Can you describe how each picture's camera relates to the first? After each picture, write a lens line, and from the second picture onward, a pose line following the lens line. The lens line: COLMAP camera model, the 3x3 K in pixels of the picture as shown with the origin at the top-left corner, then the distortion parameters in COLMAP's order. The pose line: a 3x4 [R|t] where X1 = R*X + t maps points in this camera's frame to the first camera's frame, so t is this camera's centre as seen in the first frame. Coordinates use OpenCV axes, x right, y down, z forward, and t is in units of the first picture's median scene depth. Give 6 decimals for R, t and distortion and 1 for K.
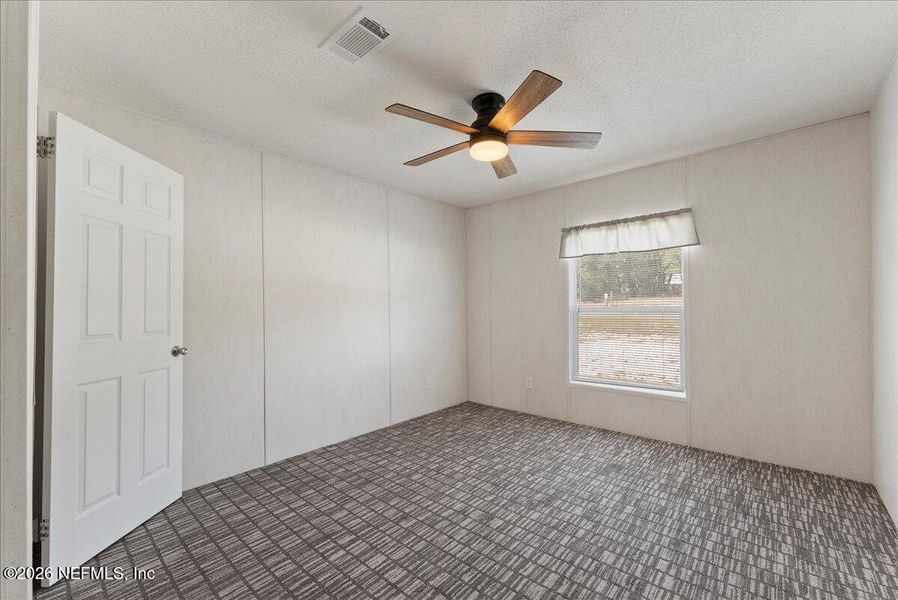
lens RADIAL K [[367.3, 0, 448.3], [0, 367.3, 299.7], [0, 0, 1]] dist [0.010376, -0.000100]
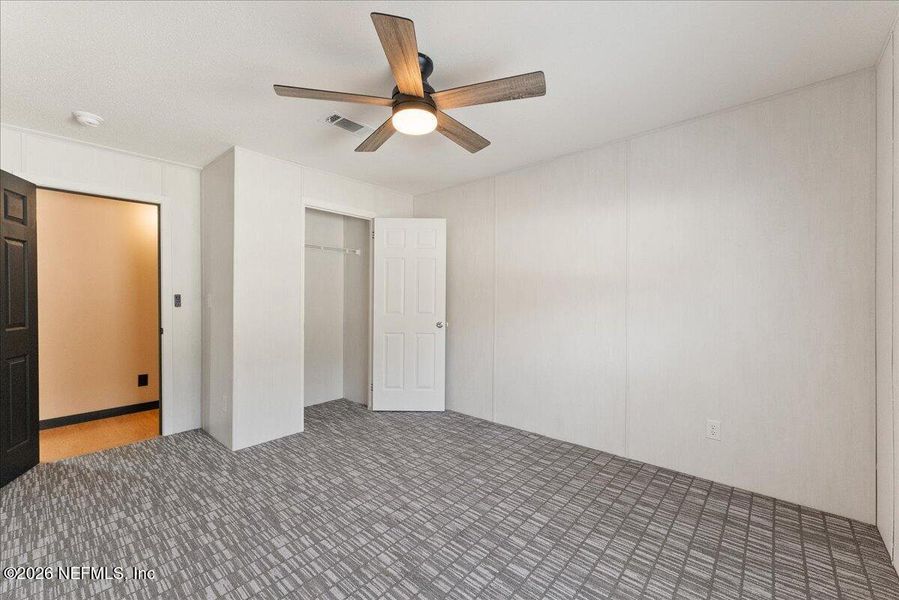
lens RADIAL K [[367.7, 0, 449.5], [0, 367.7, 300.7], [0, 0, 1]] dist [0.010376, -0.000100]
pose [[-0.004743, 0.016289, -0.999856, 0.804991], [0.026514, 0.999518, 0.016158, 0.003116], [0.999637, -0.026433, -0.005172, 0.893356]]
